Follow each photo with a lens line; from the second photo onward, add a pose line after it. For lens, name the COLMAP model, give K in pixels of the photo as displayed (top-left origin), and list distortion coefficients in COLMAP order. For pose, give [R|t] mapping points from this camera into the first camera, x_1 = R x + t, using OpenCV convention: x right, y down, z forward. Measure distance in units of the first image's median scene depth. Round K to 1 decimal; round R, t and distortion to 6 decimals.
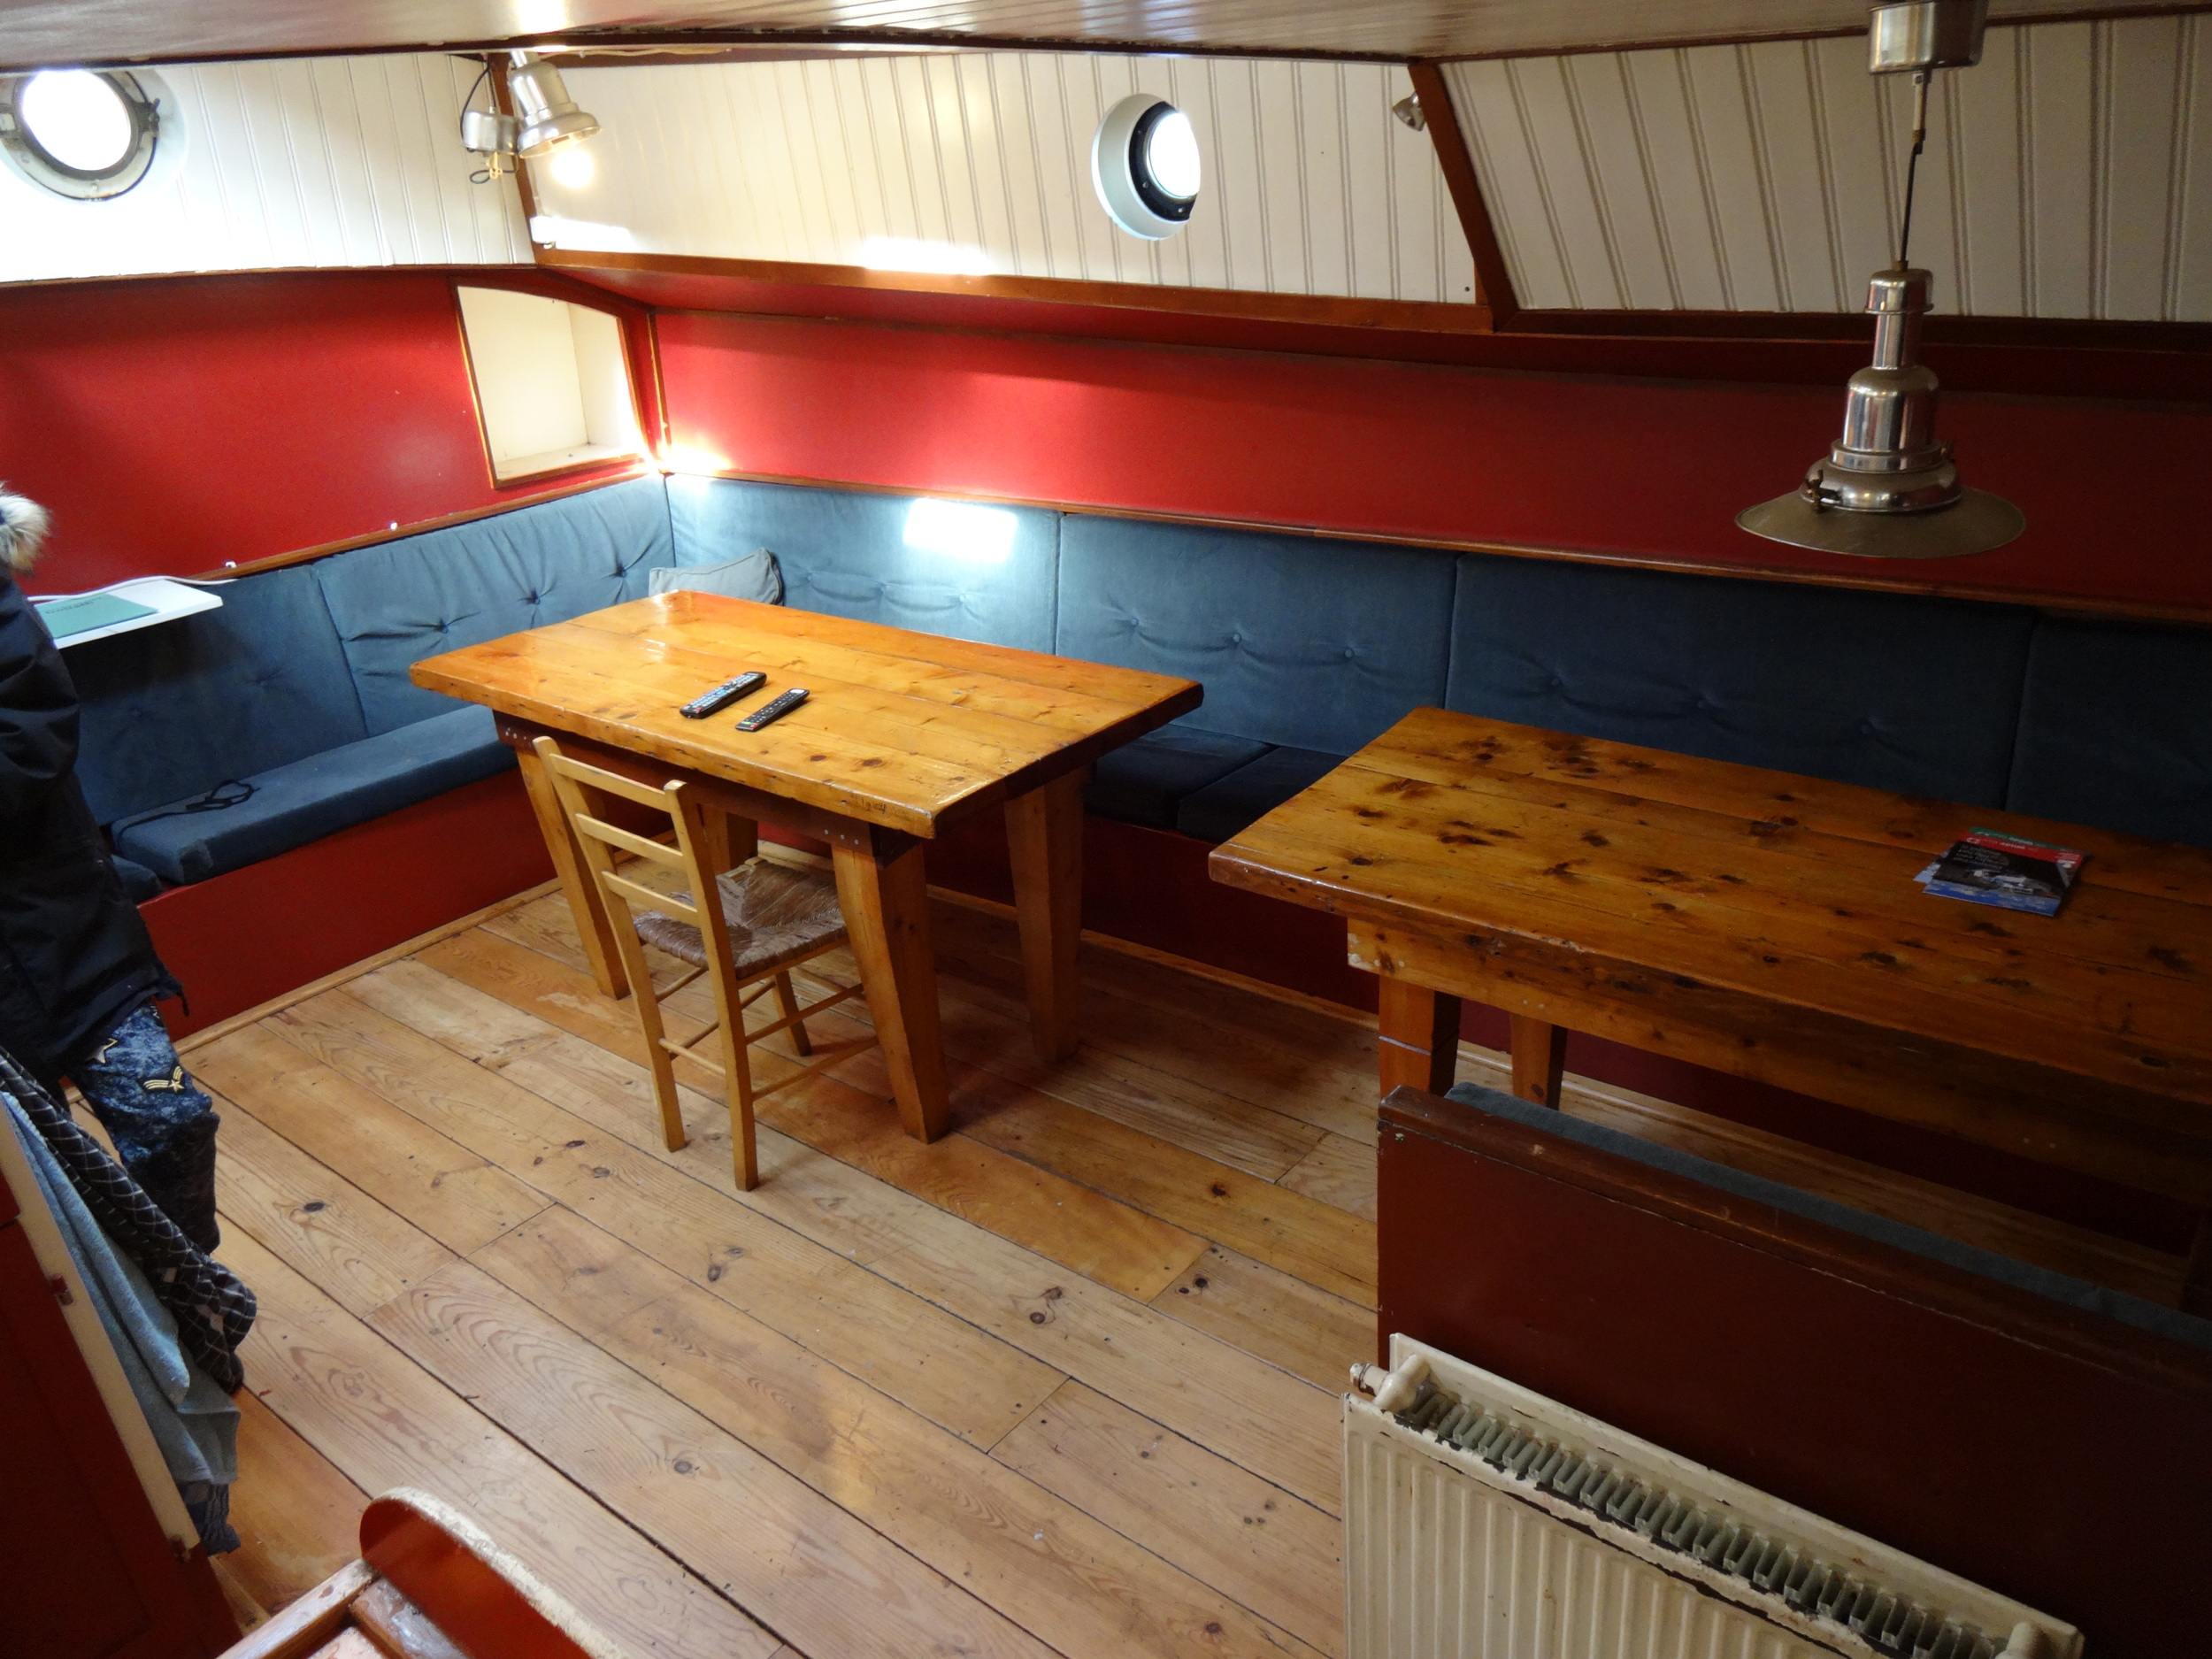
lens RADIAL K [[1635.4, 0, 1118.1], [0, 1635.4, 826.0], [0, 0, 1]] dist [-0.005324, 0.000652]
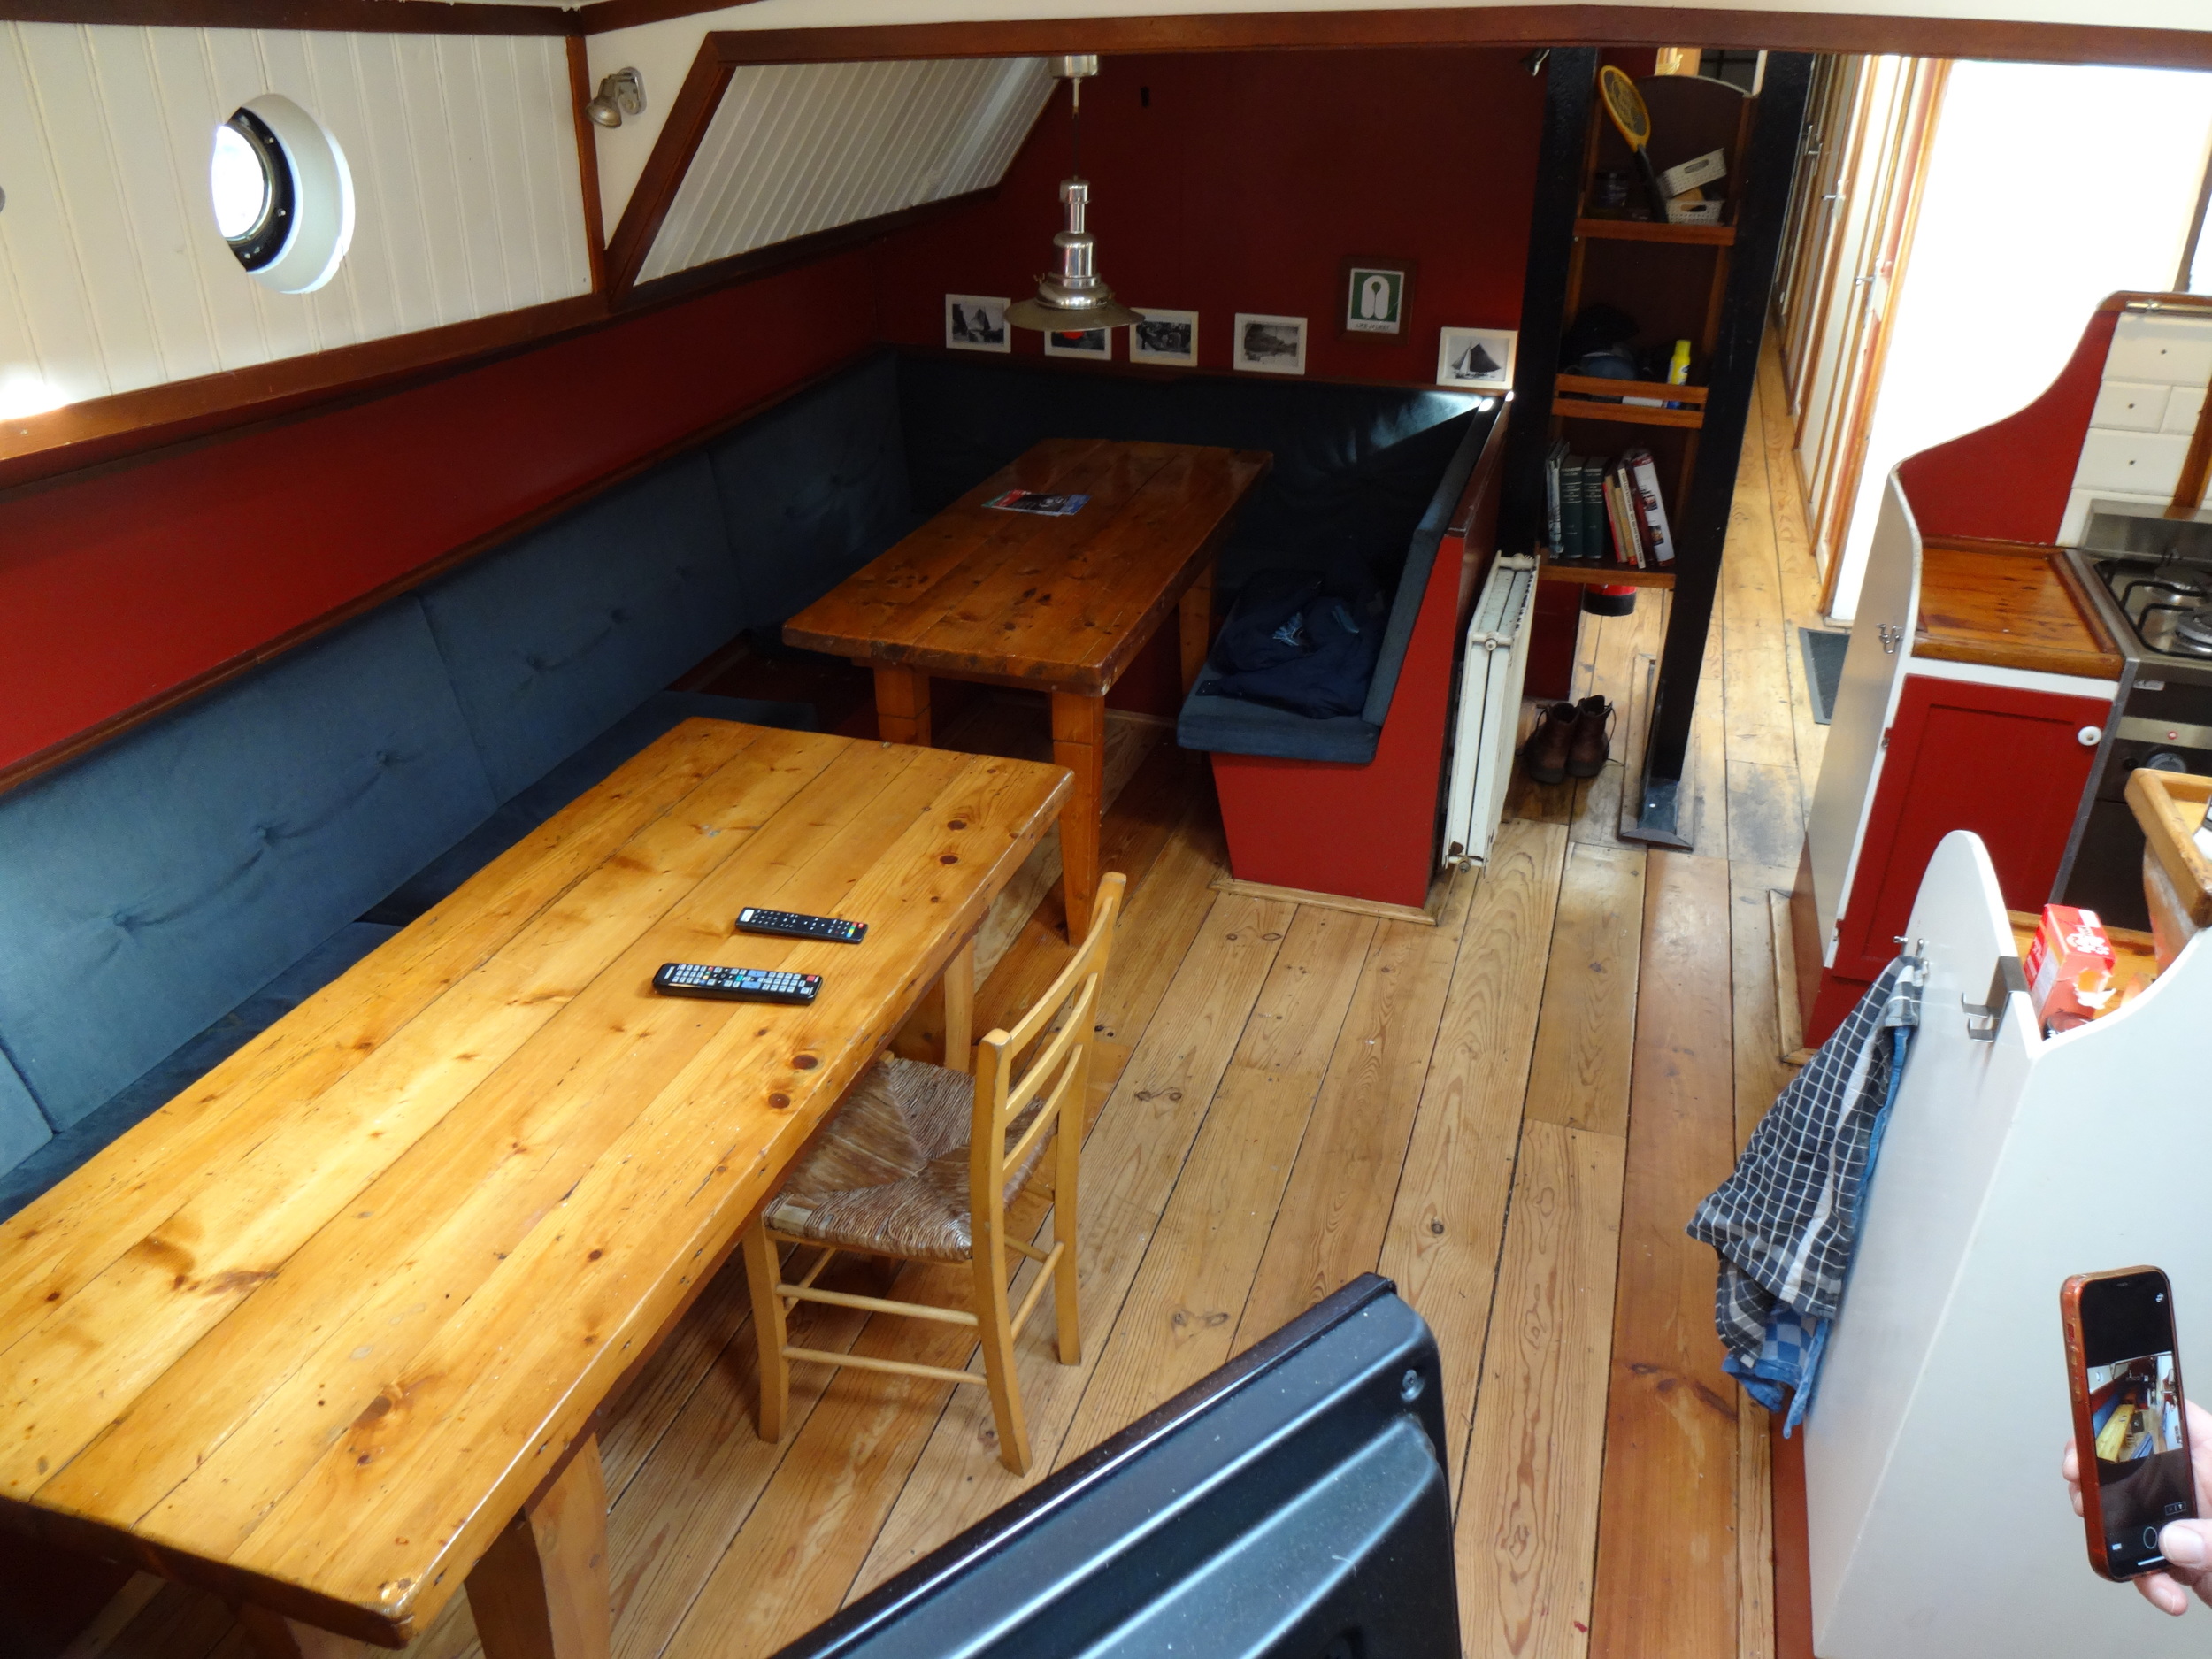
lens RADIAL K [[1635.4, 0, 1116.0], [0, 1635.4, 834.4], [0, 0, 1]] dist [-0.005324, 0.000652]
pose [[-0.360231, -0.374720, 0.854294, -1.076727], [0.396879, 0.767203, 0.503871, -0.513868], [-0.844228, 0.520561, -0.127652, 1.182833]]
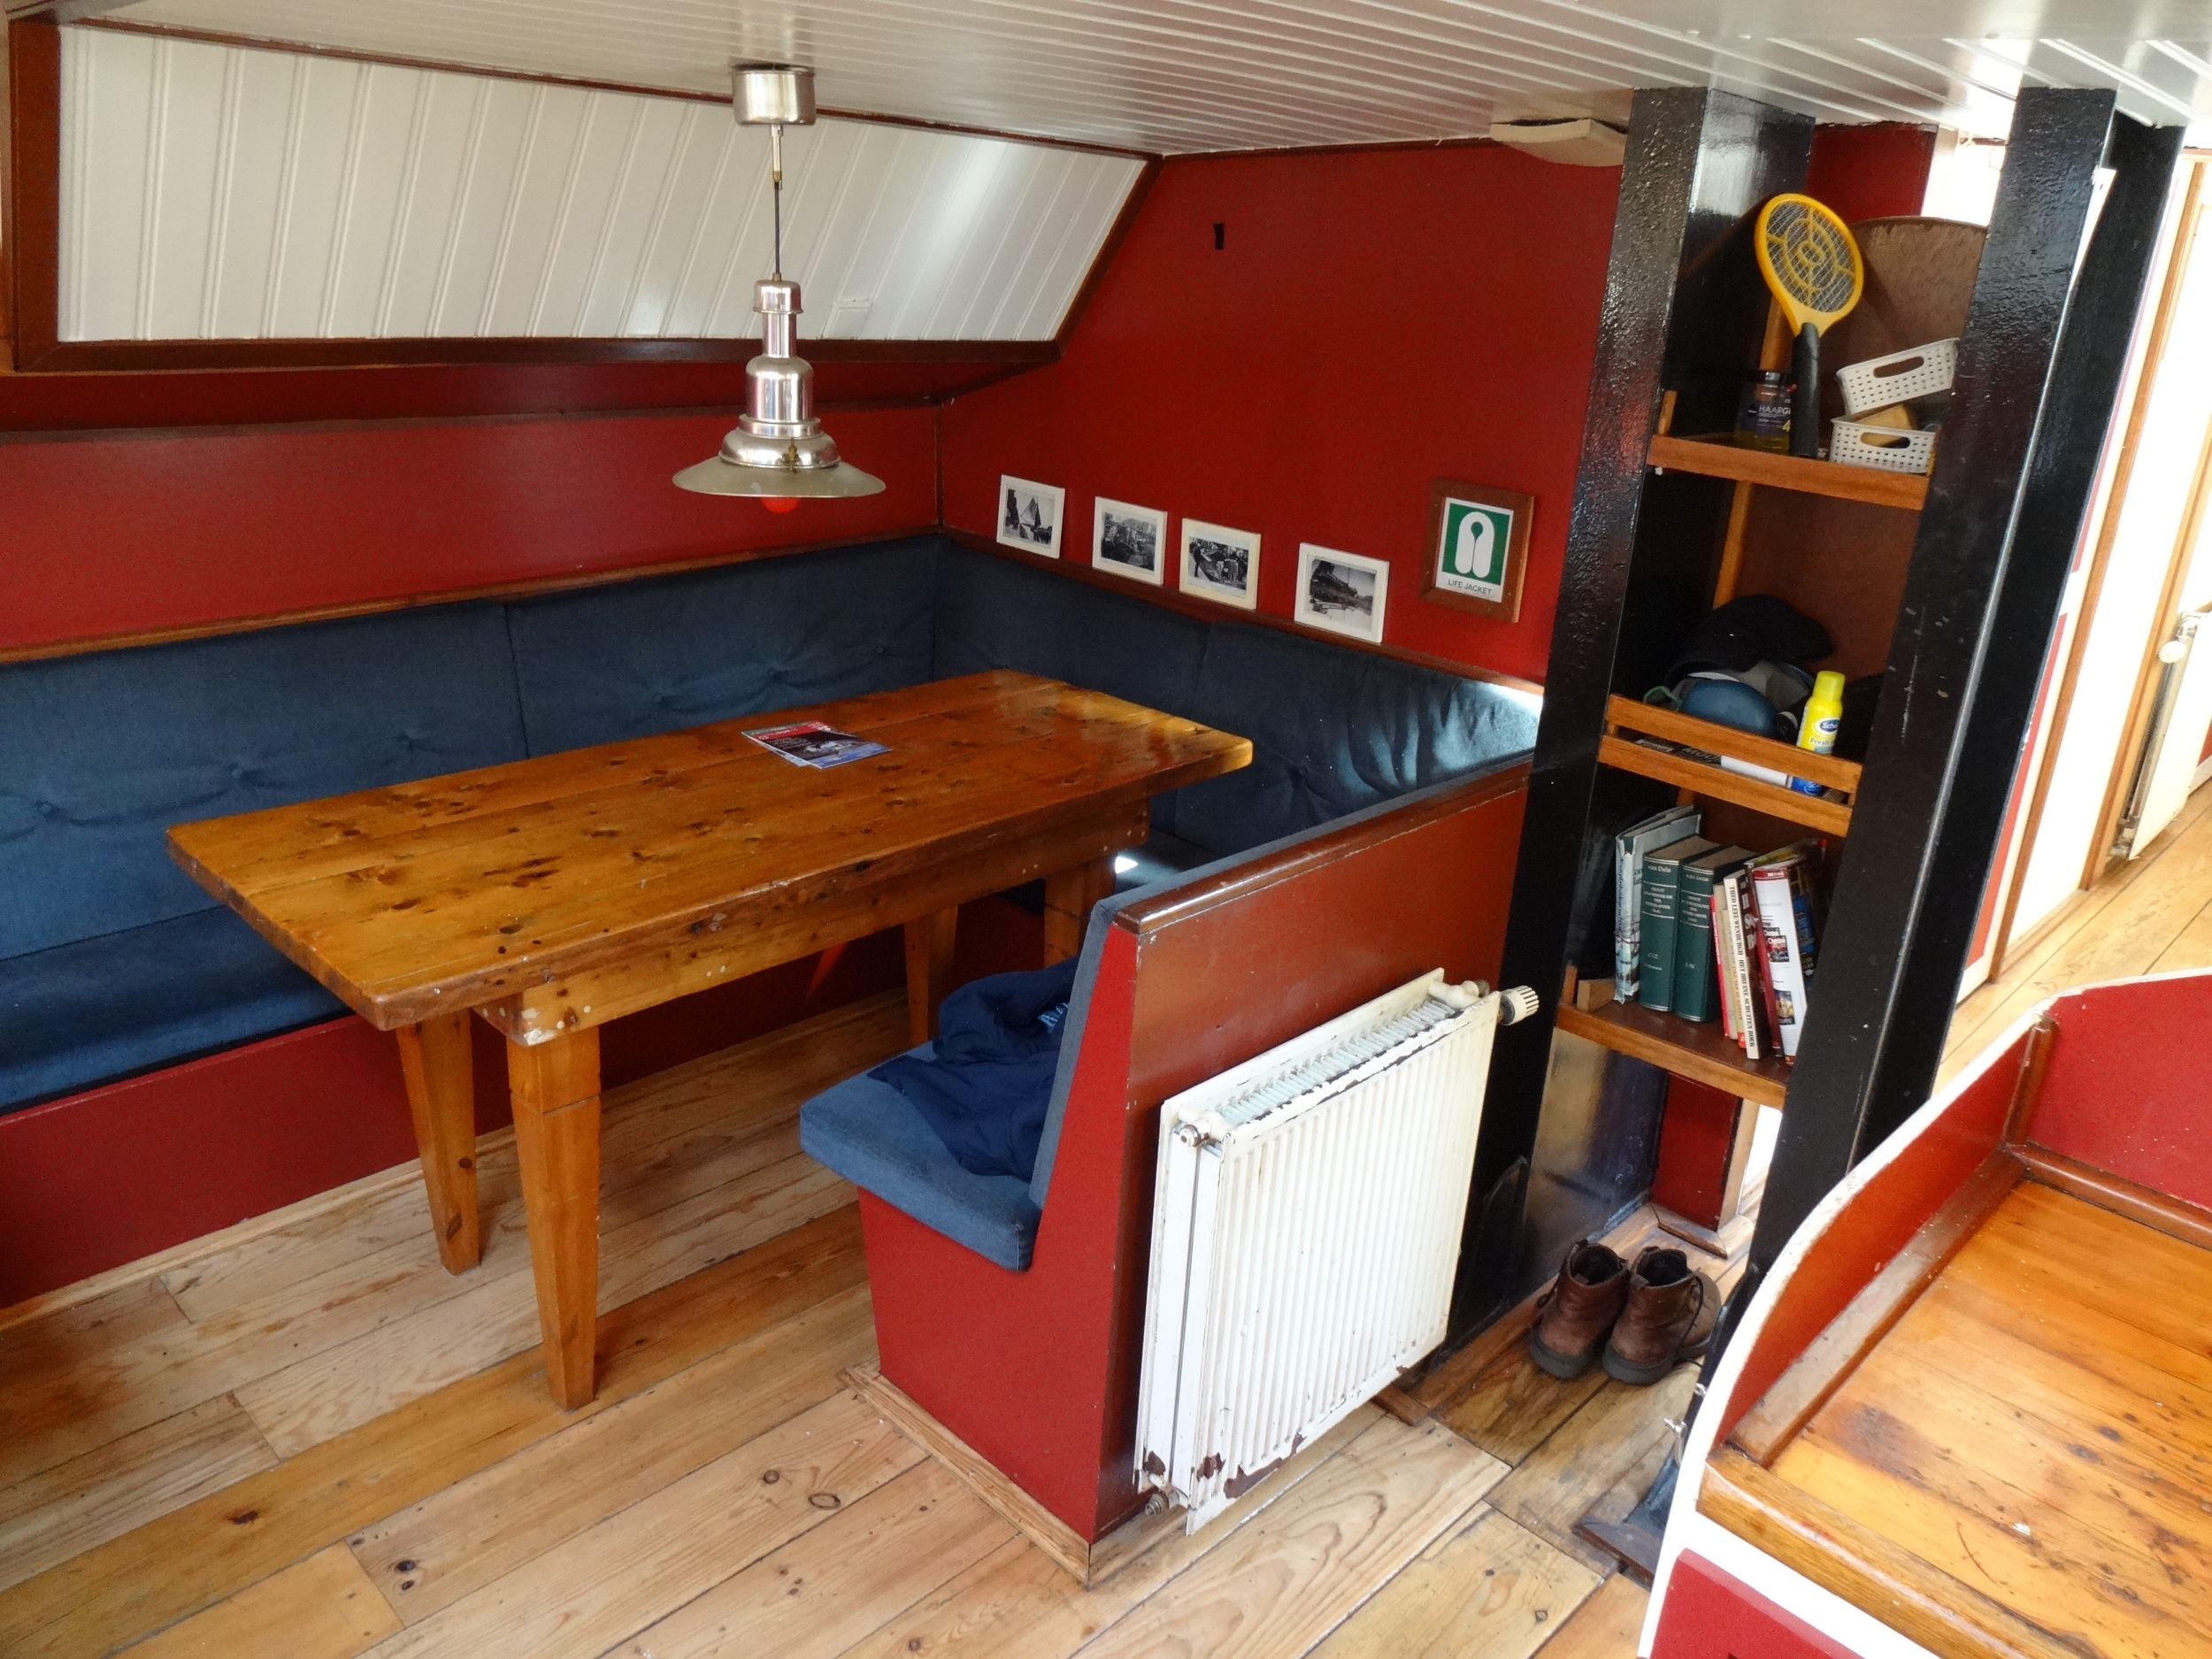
lens RADIAL K [[1635.4, 0, 1112.6], [0, 1635.4, 831.0], [0, 0, 1]] dist [-0.005324, 0.000652]
pose [[0.096526, -0.279428, 0.955302, -0.616371], [0.341989, 0.910662, 0.231815, -0.114015], [-0.934733, 0.304327, 0.183464, 0.481938]]
